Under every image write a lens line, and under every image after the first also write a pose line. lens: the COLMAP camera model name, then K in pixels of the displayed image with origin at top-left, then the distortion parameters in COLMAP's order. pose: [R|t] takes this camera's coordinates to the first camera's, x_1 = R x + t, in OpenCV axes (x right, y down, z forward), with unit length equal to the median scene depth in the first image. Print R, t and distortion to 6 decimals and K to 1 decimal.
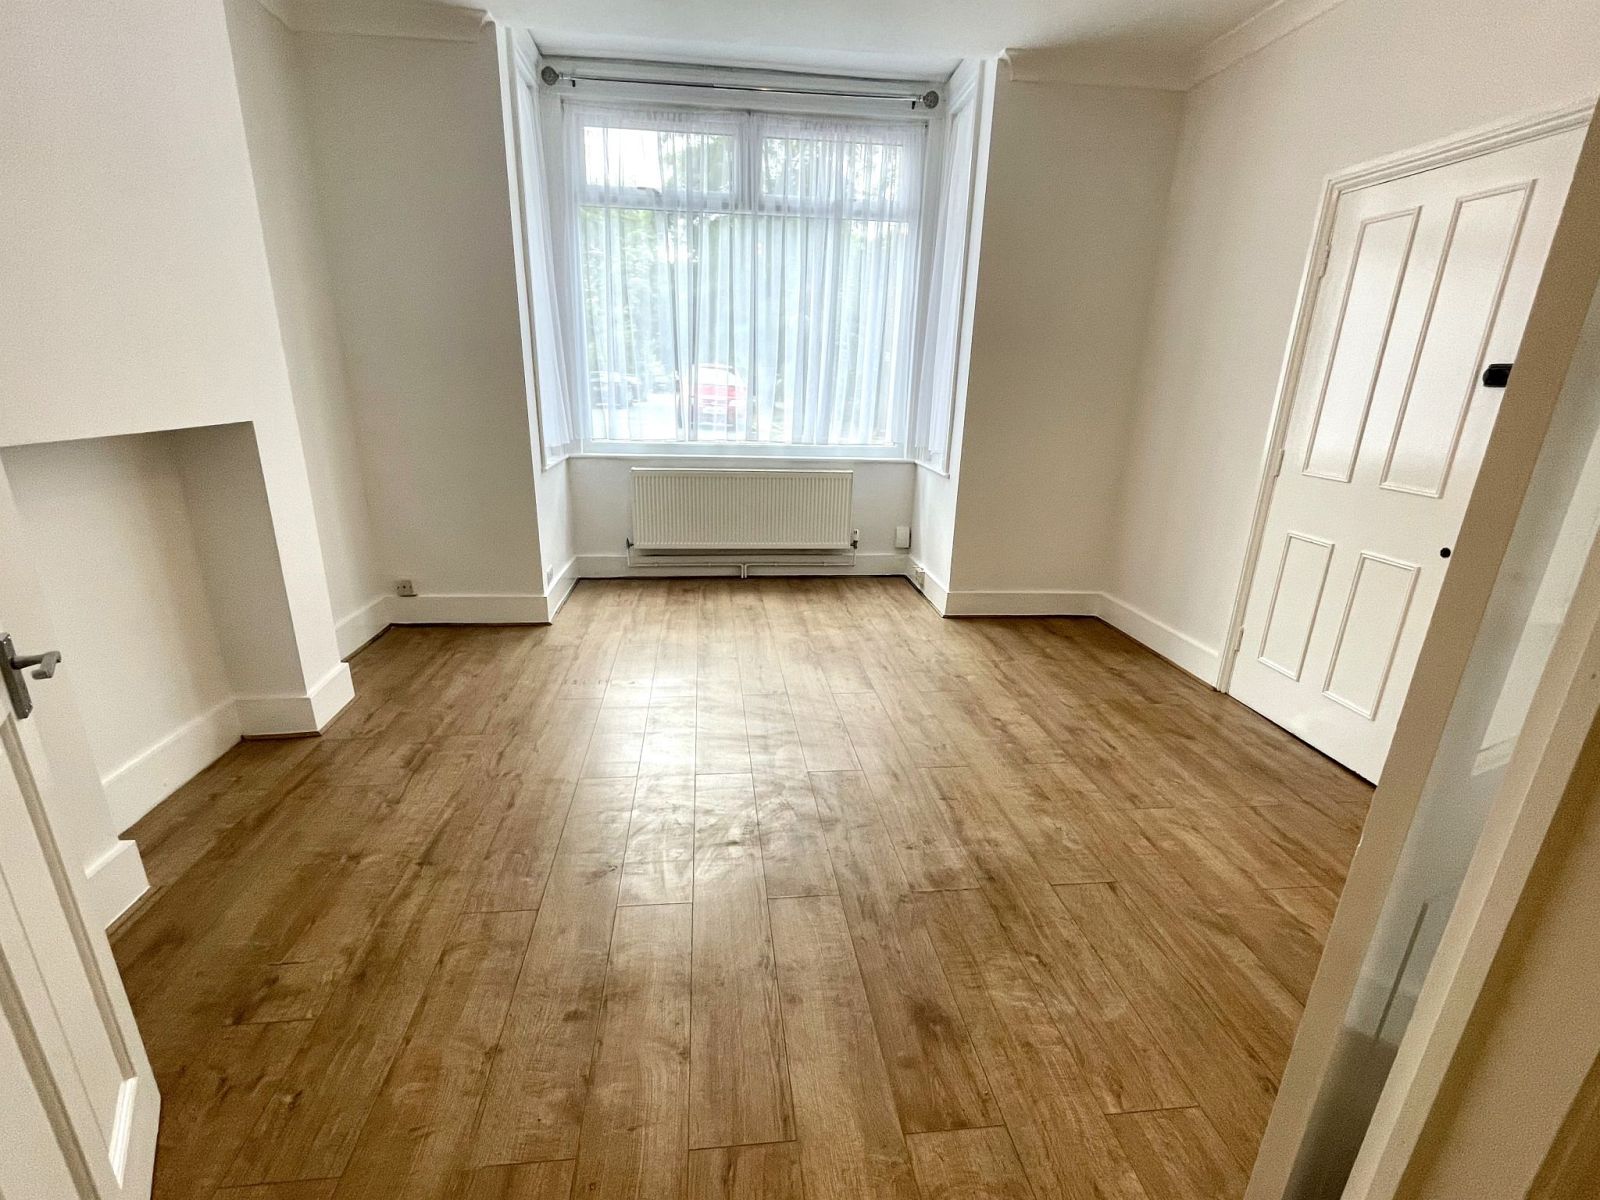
lens RADIAL K [[648.0, 0, 800.0], [0, 648.0, 600.0], [0, 0, 1]] dist [-0.000665, -0.000121]
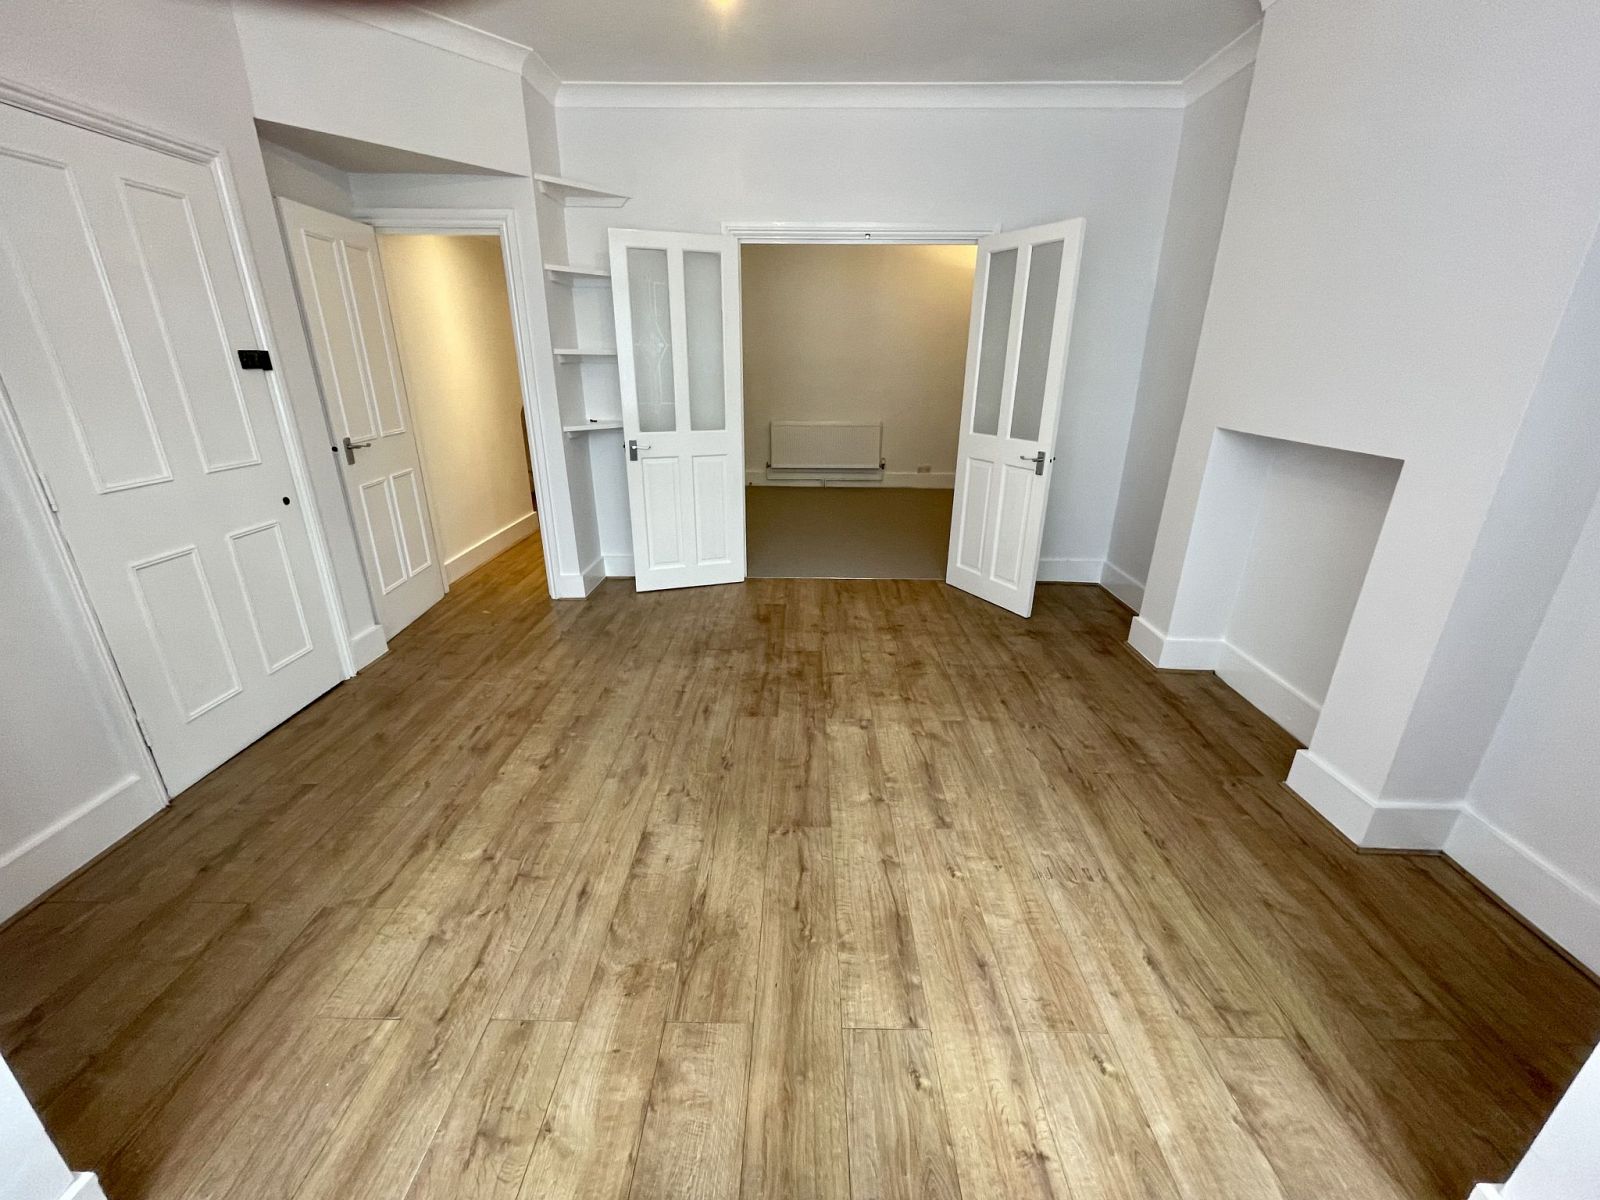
lens RADIAL K [[648.0, 0, 800.0], [0, 648.0, 600.0], [0, 0, 1]] dist [-0.000665, -0.000121]
pose [[-0.989397, -0.079734, 0.121388, -0.135361], [0.016734, 0.767665, 0.640632, -0.572895], [-0.144266, 0.635871, -0.758192, 1.542876]]
